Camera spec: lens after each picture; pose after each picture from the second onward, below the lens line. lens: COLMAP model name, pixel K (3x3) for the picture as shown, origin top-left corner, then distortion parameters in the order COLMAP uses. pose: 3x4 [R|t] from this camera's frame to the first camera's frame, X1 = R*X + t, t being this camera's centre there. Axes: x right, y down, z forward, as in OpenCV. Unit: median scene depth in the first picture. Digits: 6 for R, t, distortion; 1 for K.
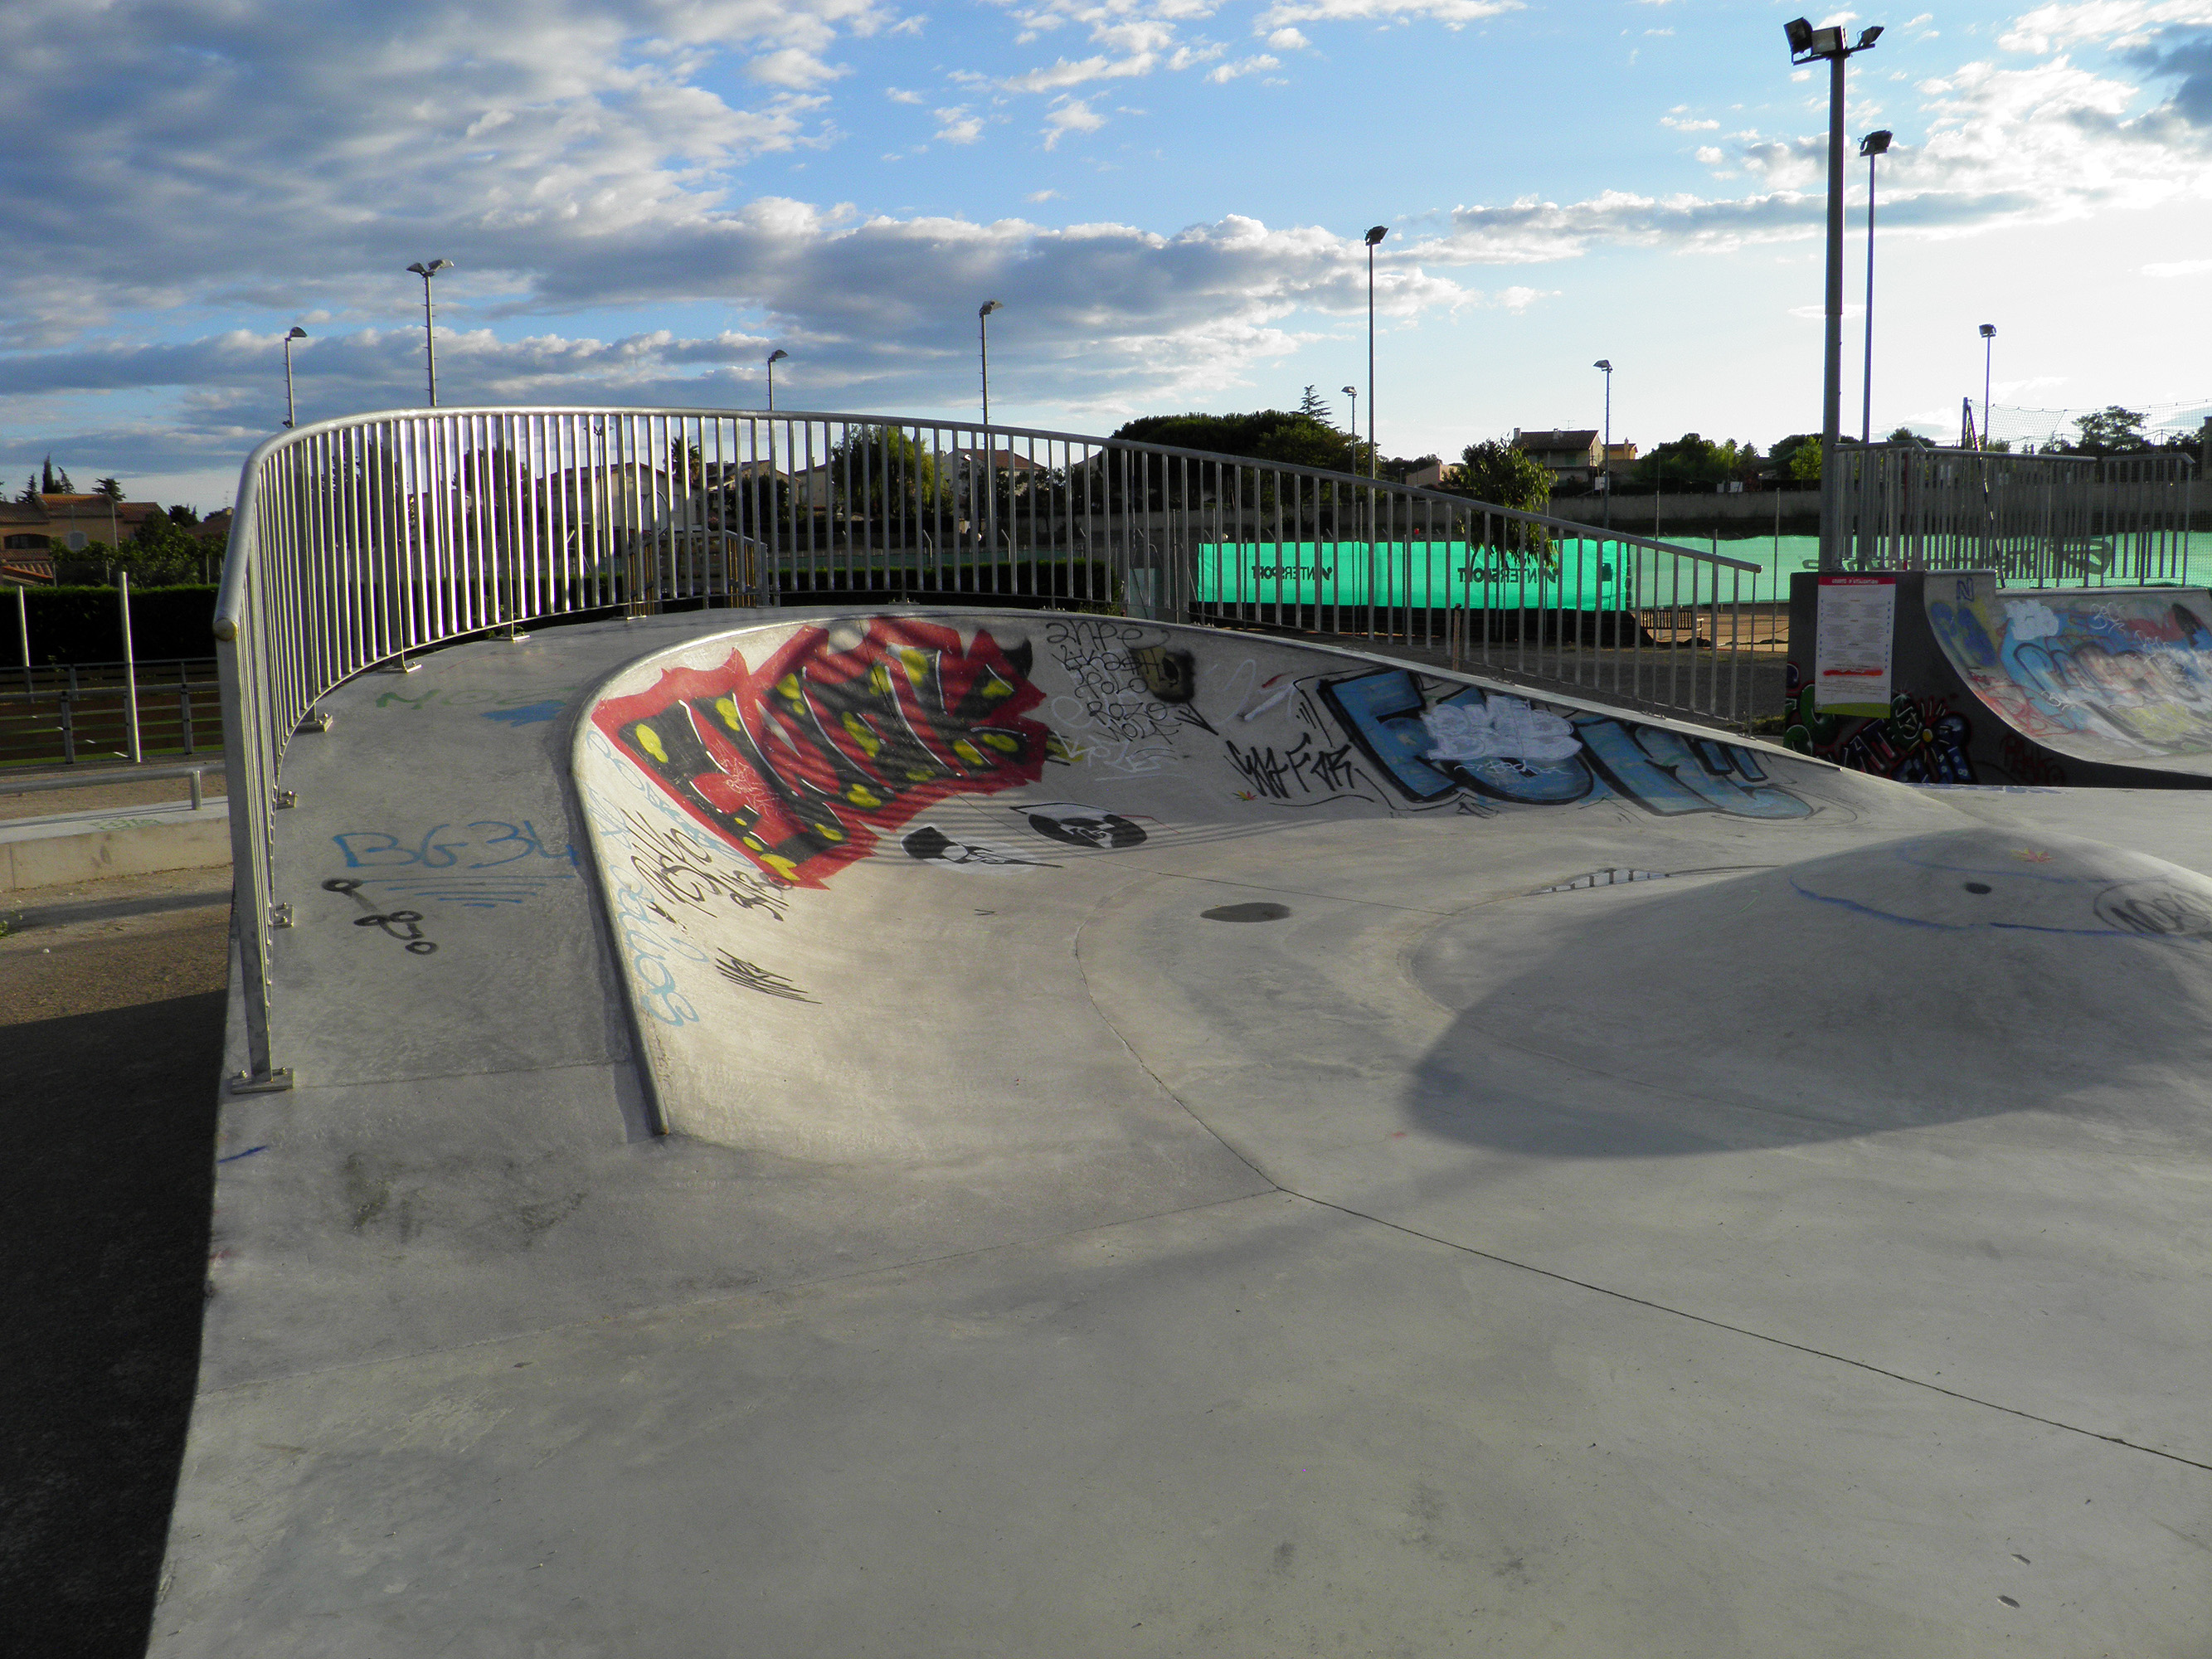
lens RADIAL K [[1840.2, 0, 1098.8], [0, 1840.2, 819.2], [0, 0, 1]] dist [-0.147080, 0.098518]
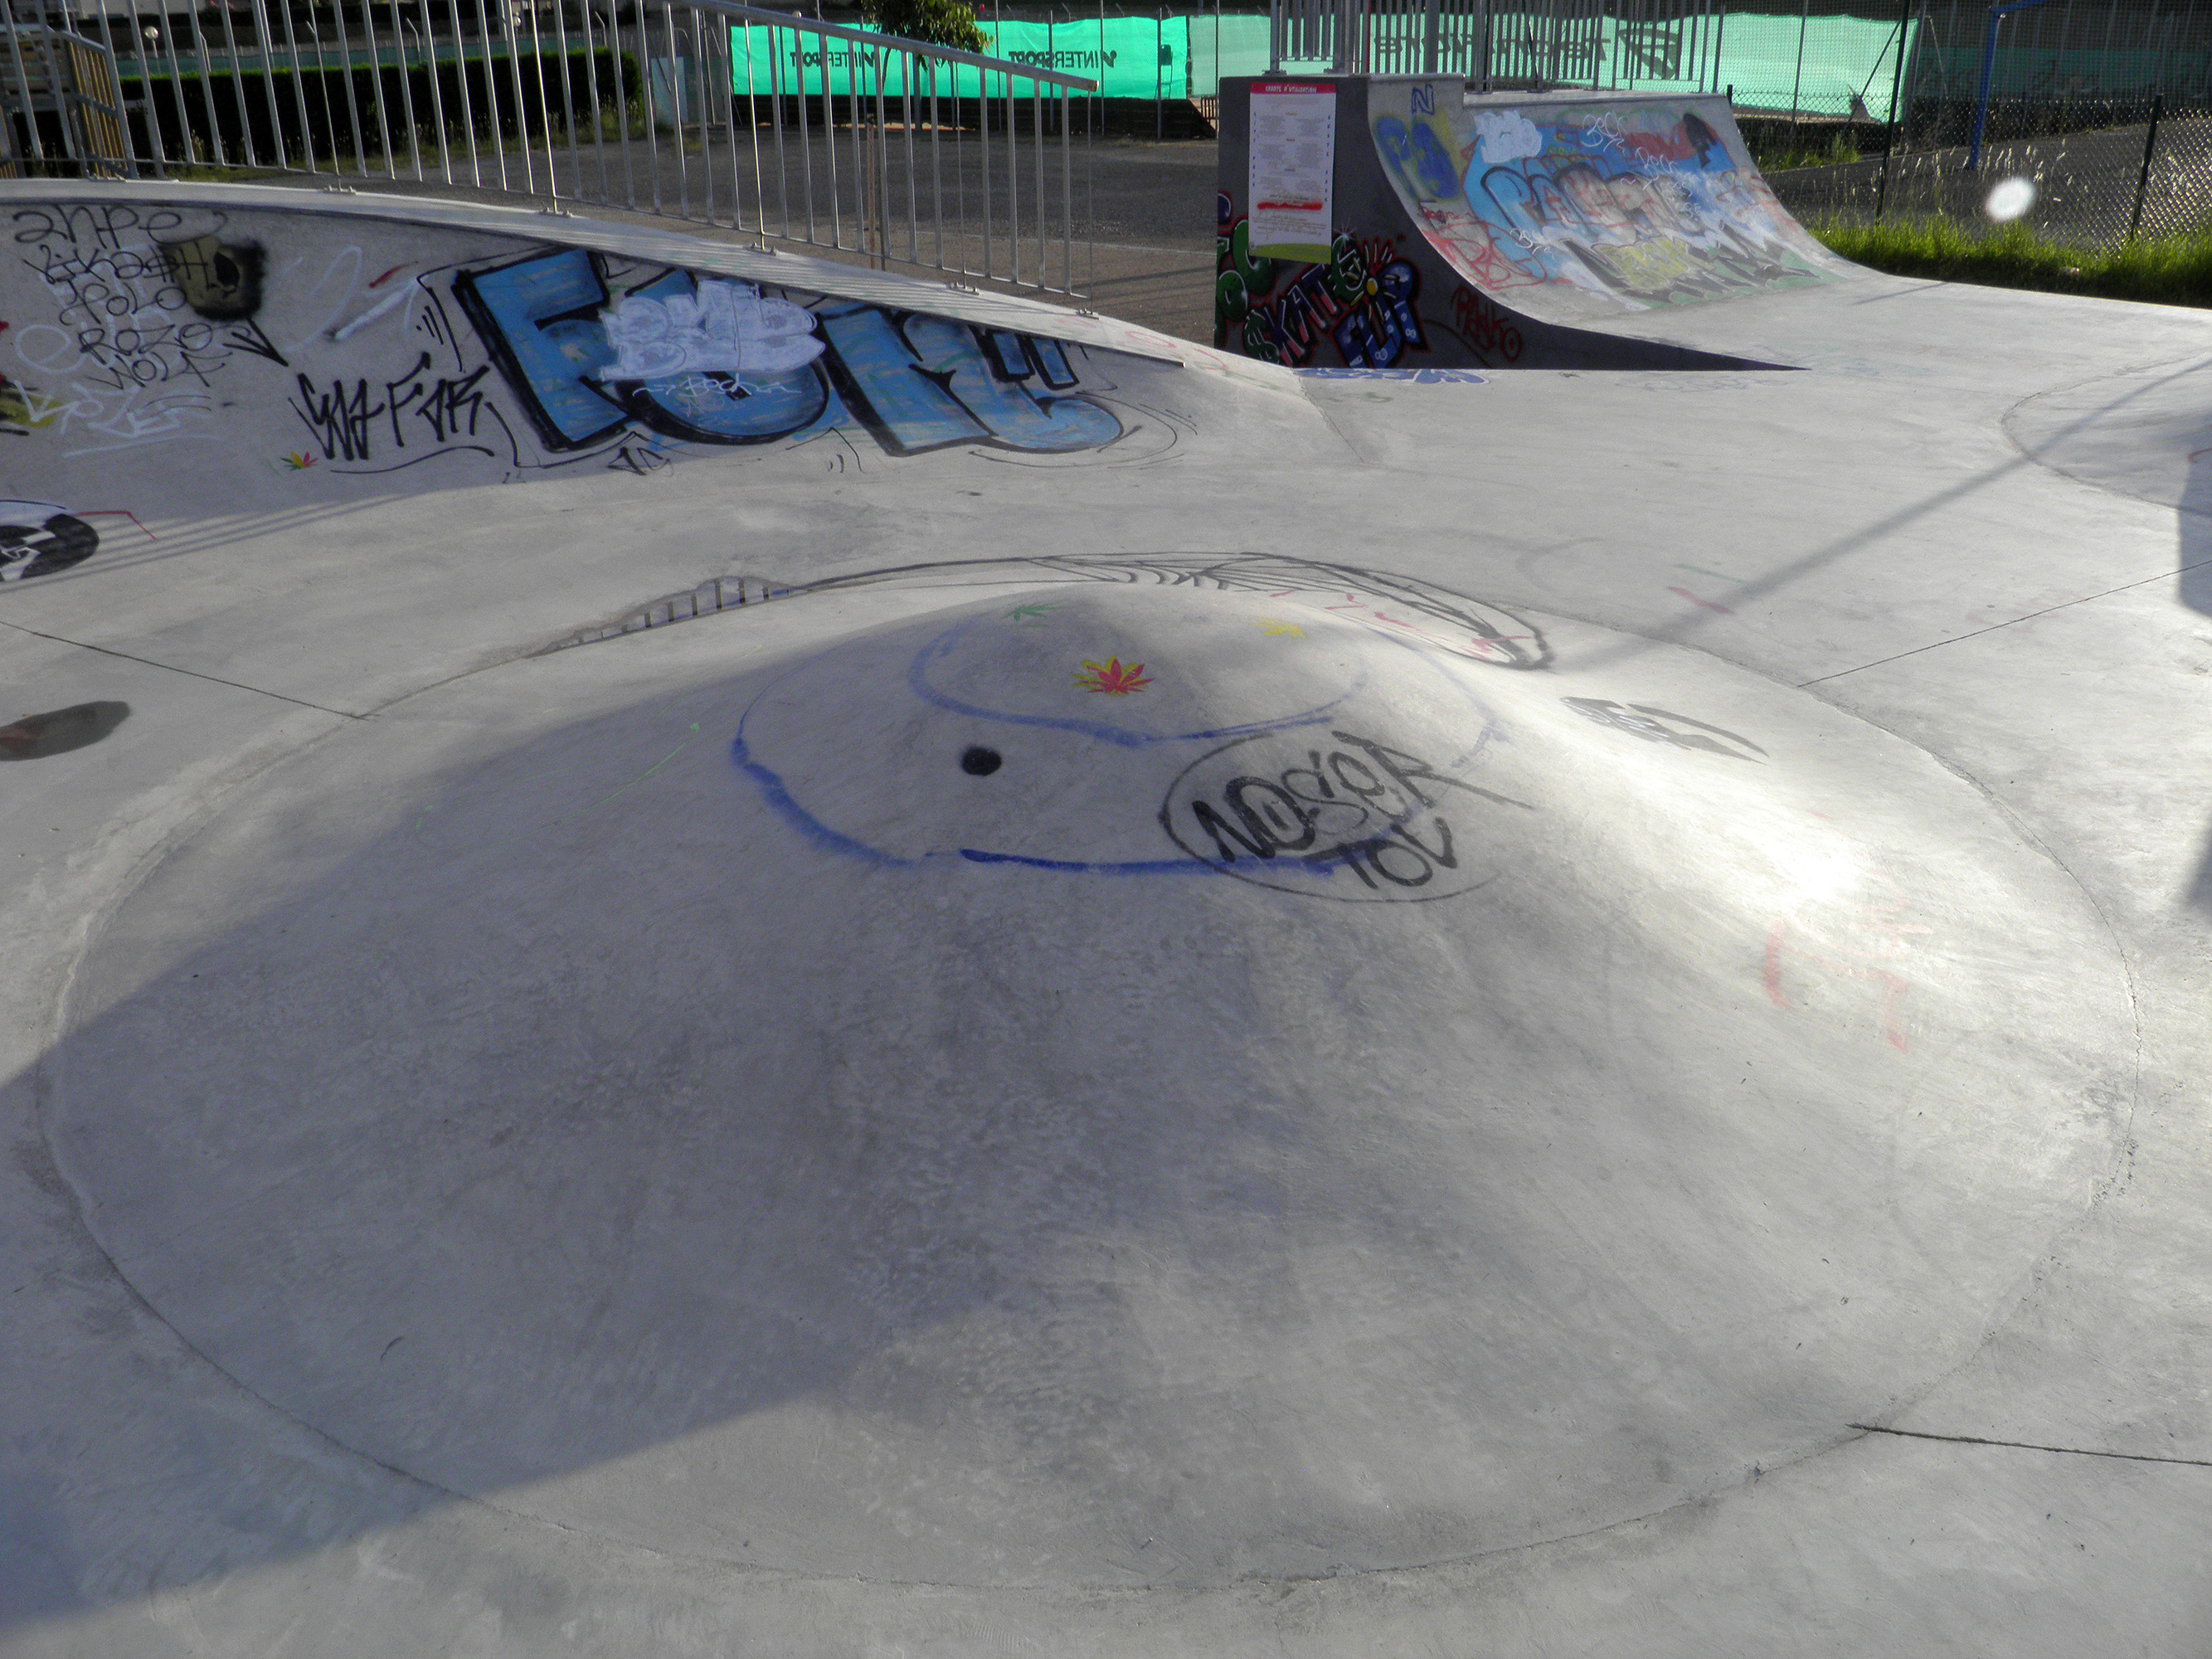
lens RADIAL K [[1840.2, 0, 1099.2], [0, 1840.2, 828.2], [0, 0, 1]] dist [-0.147080, 0.098518]
pose [[0.980310, -0.080216, 0.180437, 0.224645], [0.027996, 0.961001, 0.275124, -0.052339], [-0.195469, -0.264655, 0.944325, 0.234829]]
